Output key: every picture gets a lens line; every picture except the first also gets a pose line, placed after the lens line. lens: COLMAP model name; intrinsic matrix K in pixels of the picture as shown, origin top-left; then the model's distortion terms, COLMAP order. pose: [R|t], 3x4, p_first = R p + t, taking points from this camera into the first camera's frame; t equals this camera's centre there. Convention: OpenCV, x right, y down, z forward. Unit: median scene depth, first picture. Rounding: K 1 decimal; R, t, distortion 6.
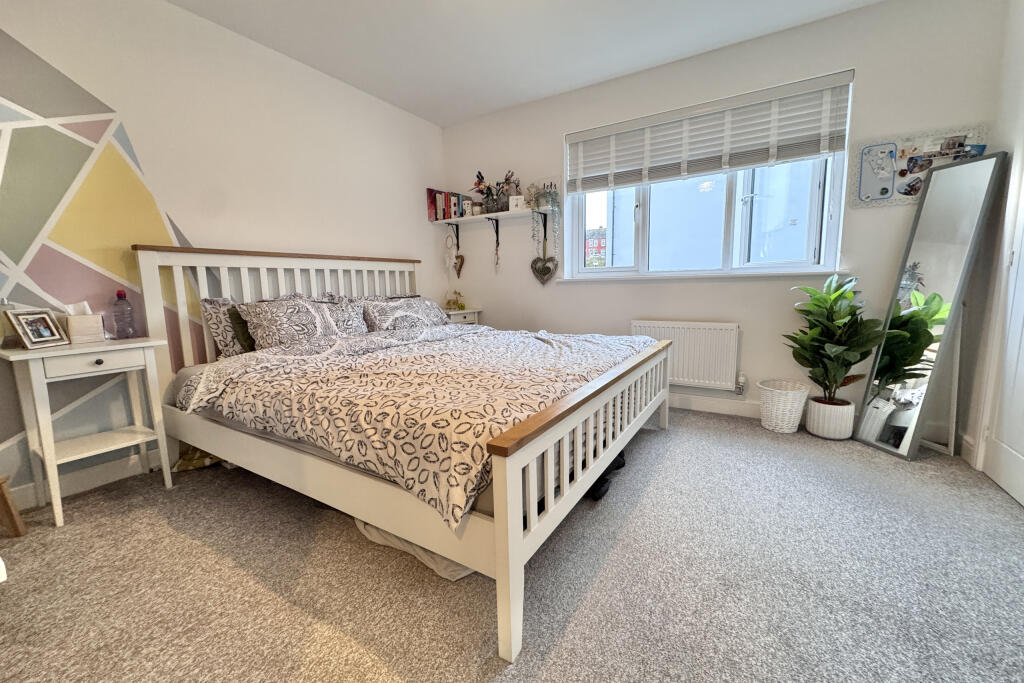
lens RADIAL K [[402.6, 0, 513.2], [0, 402.6, 342.8], [0, 0, 1]] dist [-0.003689, -0.000377]
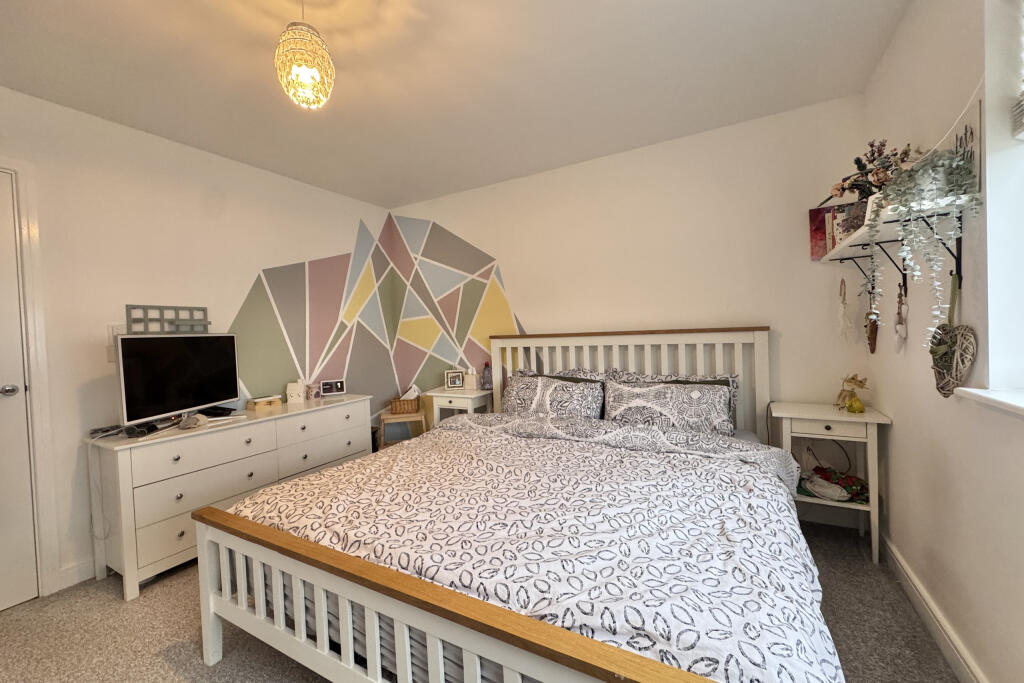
lens RADIAL K [[402.6, 0, 513.8], [0, 402.6, 339.9], [0, 0, 1]] dist [-0.003689, -0.000377]
pose [[0.045853, -0.005405, -0.998934, 0.631314], [-0.131343, 0.991271, -0.011392, -0.198172], [0.990276, 0.131726, 0.044743, 0.908306]]
